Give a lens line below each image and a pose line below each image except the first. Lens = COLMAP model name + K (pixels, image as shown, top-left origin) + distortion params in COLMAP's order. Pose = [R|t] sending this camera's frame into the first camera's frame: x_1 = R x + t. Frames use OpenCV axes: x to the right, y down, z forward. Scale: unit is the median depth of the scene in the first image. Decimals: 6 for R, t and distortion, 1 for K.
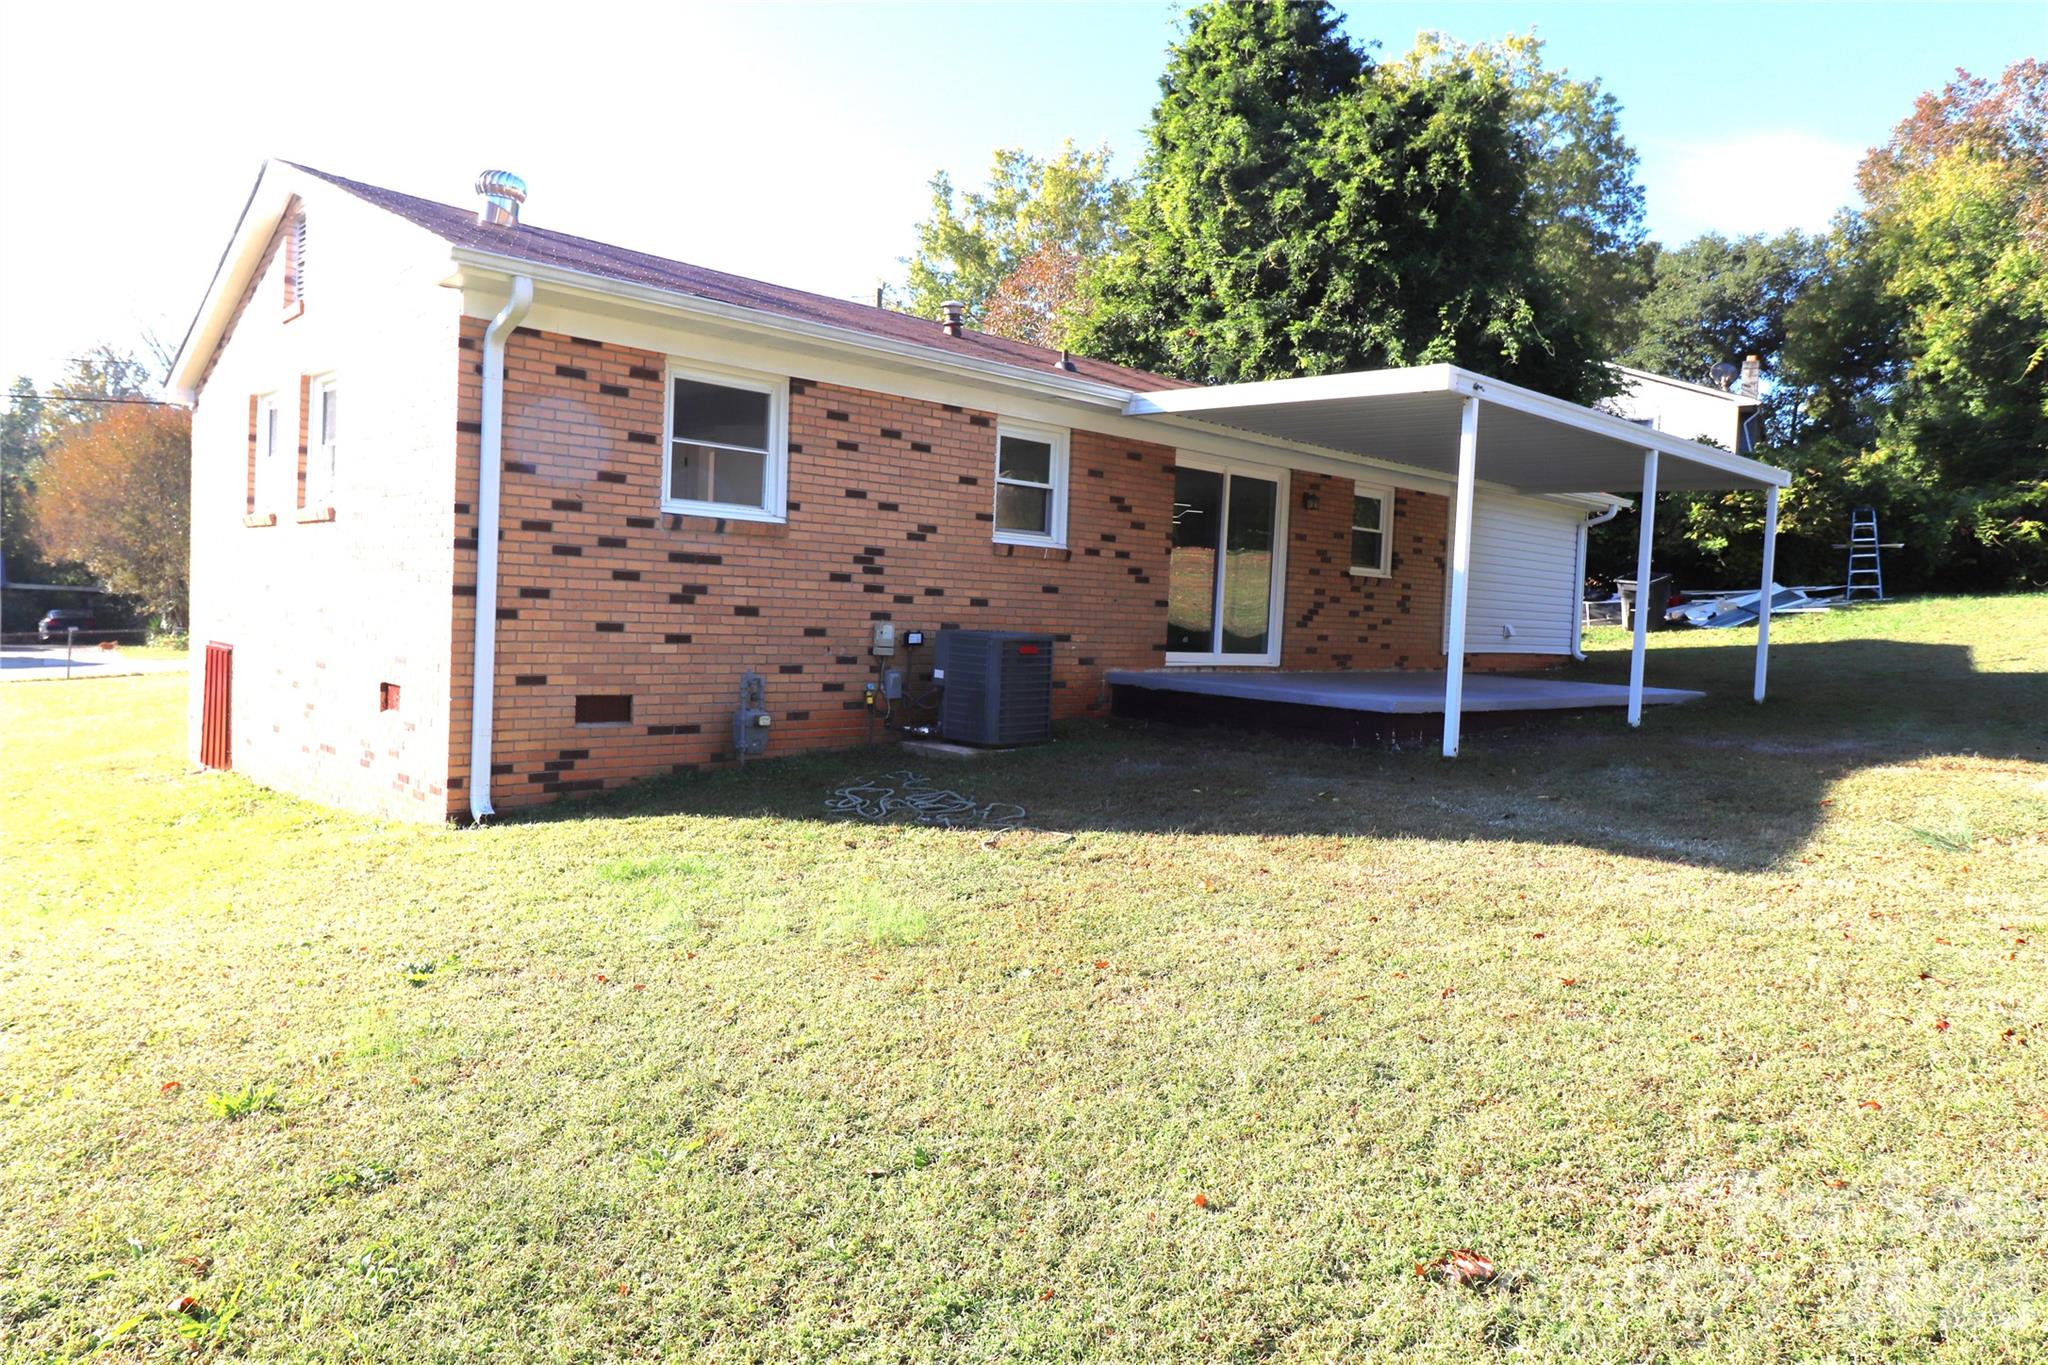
lens RADIAL K [[1365.3, 0, 1024.0], [0, 1365.3, 682.5], [0, 0, 1]] dist [-0.007545, -0.004872]
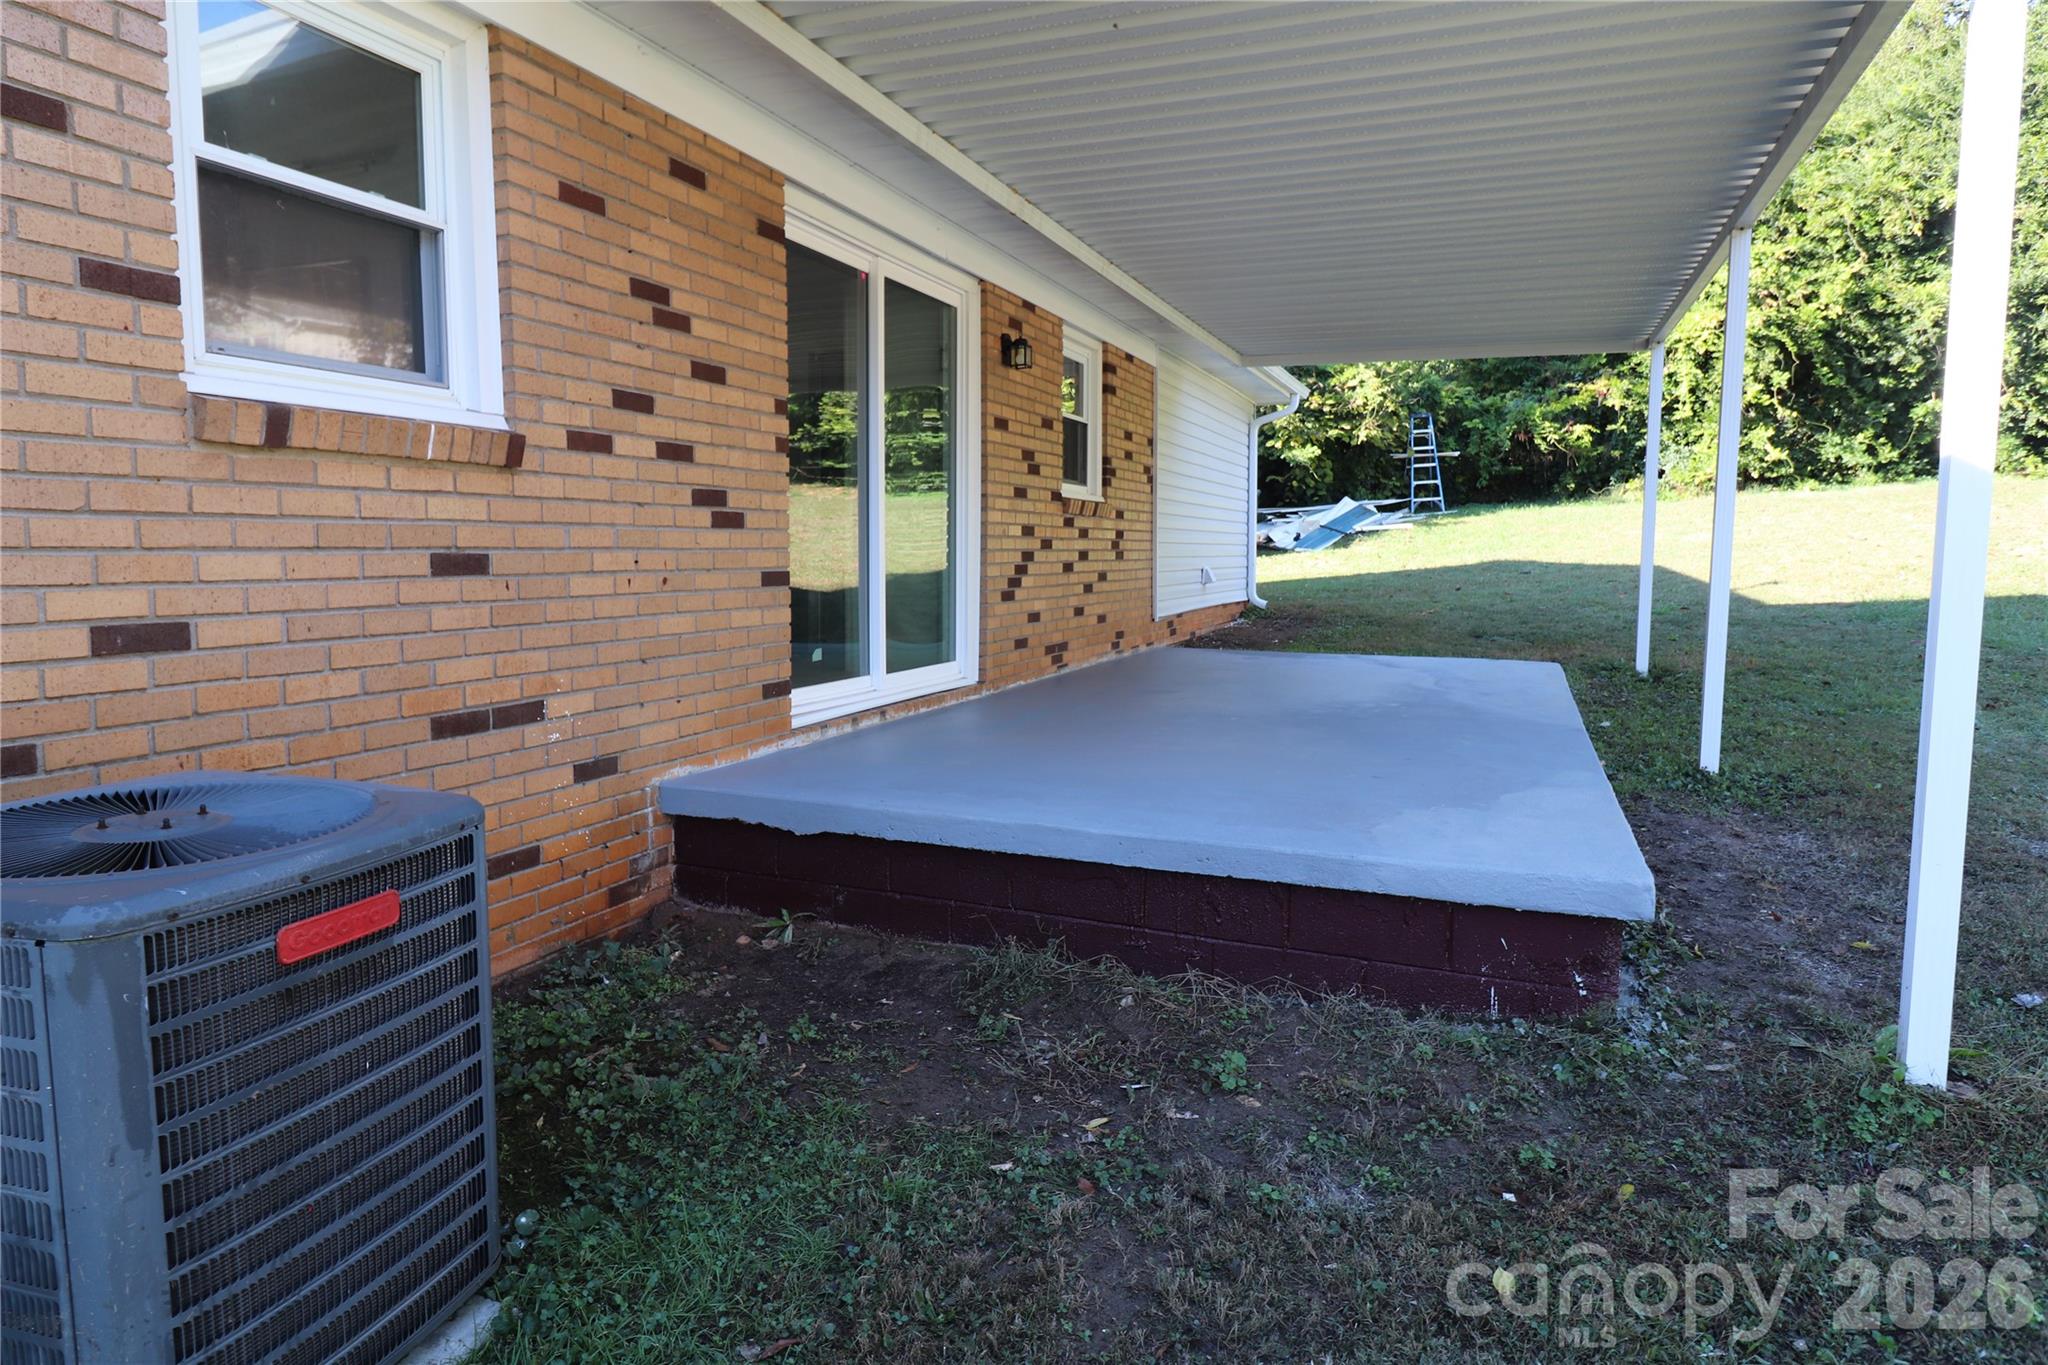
lens RADIAL K [[1271.8, 0, 1024.0], [0, 1271.8, 682.5], [0, 0, 1]] dist [0.009010, -0.001250]
pose [[0.912347, -0.078452, 0.401832, 0.016629], [0.052439, 0.995777, 0.075351, -0.053149], [-0.406046, -0.047674, 0.912608, 0.648691]]
